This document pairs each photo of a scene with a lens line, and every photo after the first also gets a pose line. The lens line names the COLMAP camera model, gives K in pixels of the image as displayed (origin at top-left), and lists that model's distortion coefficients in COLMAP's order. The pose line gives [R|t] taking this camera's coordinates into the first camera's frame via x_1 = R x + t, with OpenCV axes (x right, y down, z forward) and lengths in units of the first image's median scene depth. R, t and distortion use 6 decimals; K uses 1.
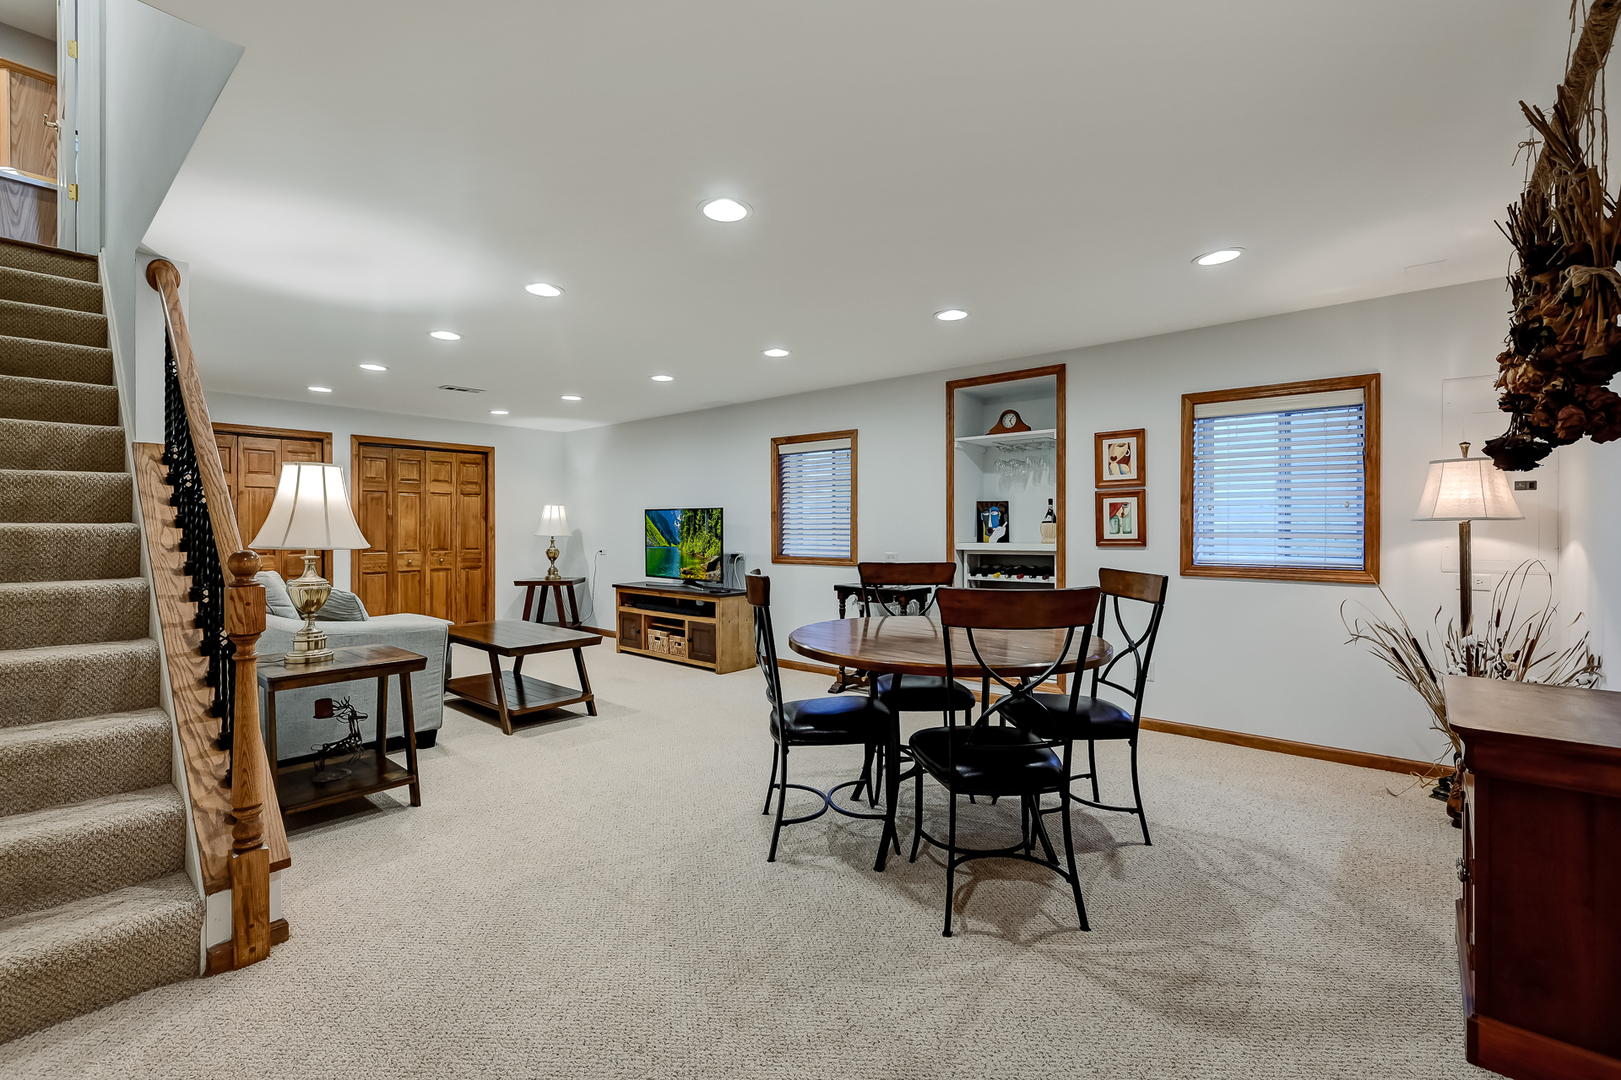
lens RADIAL K [[743.0, 0, 821.2], [0, 743.0, 525.7], [0, 0, 1]] dist [-0.007532, 0.001486]
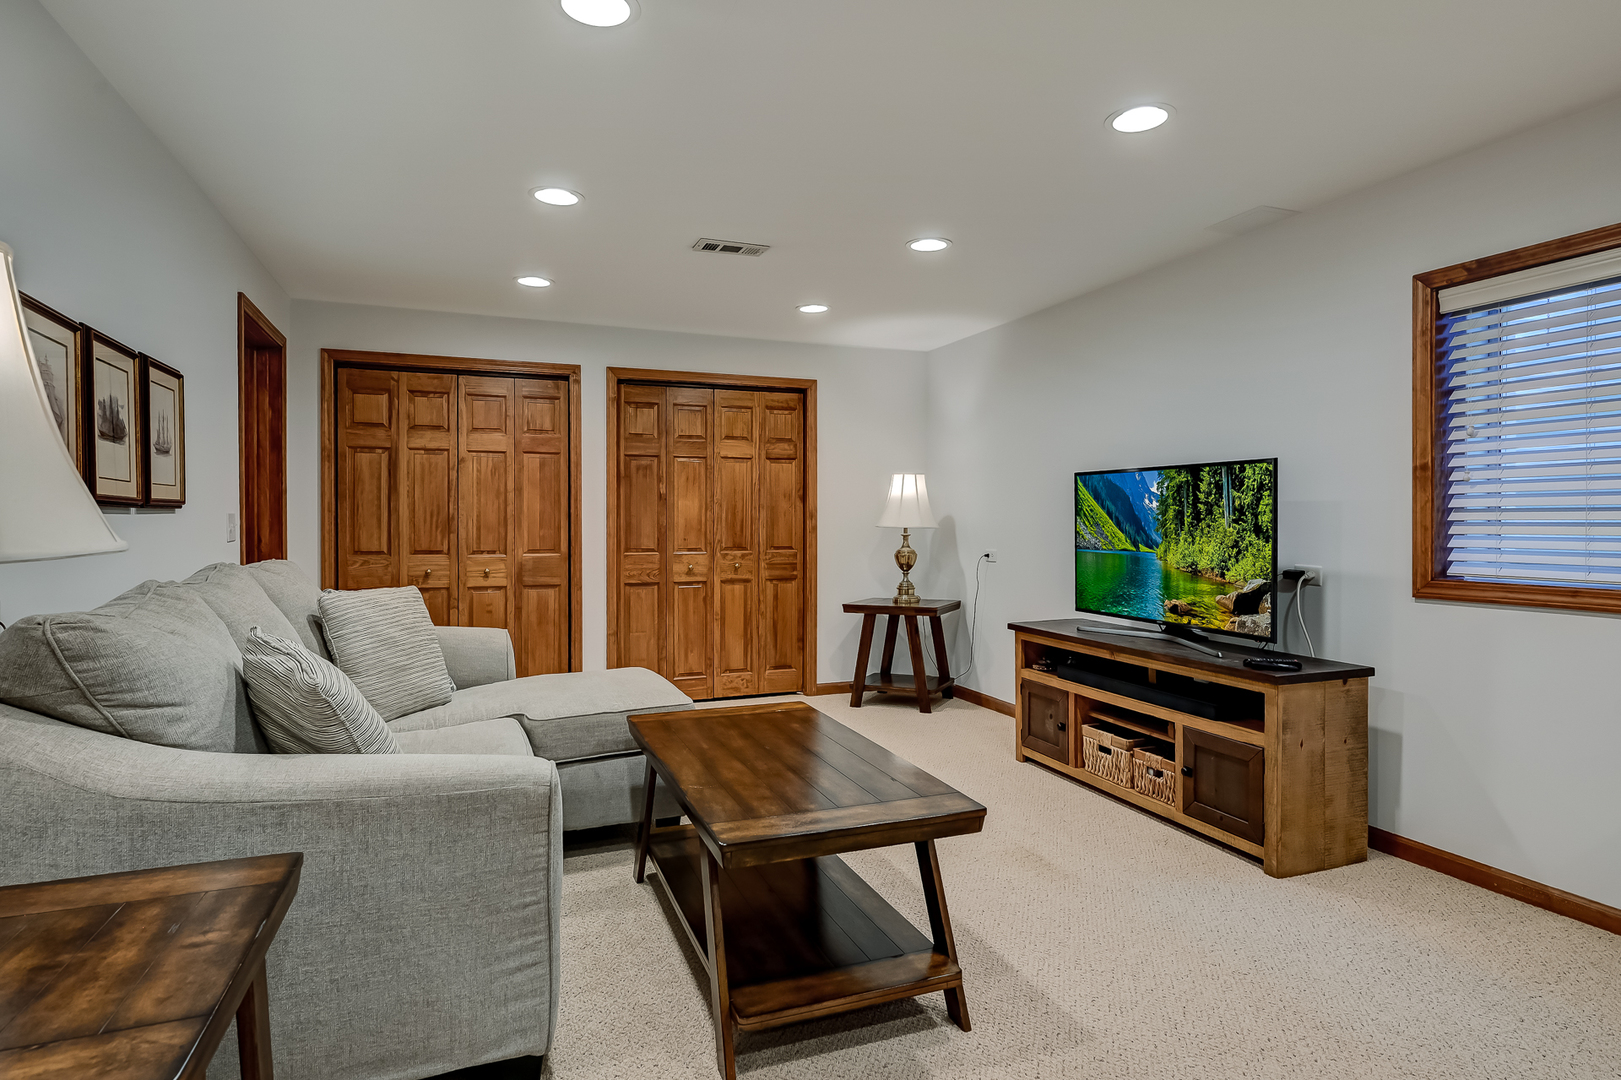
lens RADIAL K [[1017.0, 0, 820.6], [0, 1017.0, 530.2], [0, 0, 1]] dist [0.003935, 0.000226]
pose [[0.899240, 0.005567, -0.437420, -0.107243], [0.000756, 0.999898, 0.014280, 0.006665], [0.437455, -0.013172, 0.899144, 0.369031]]
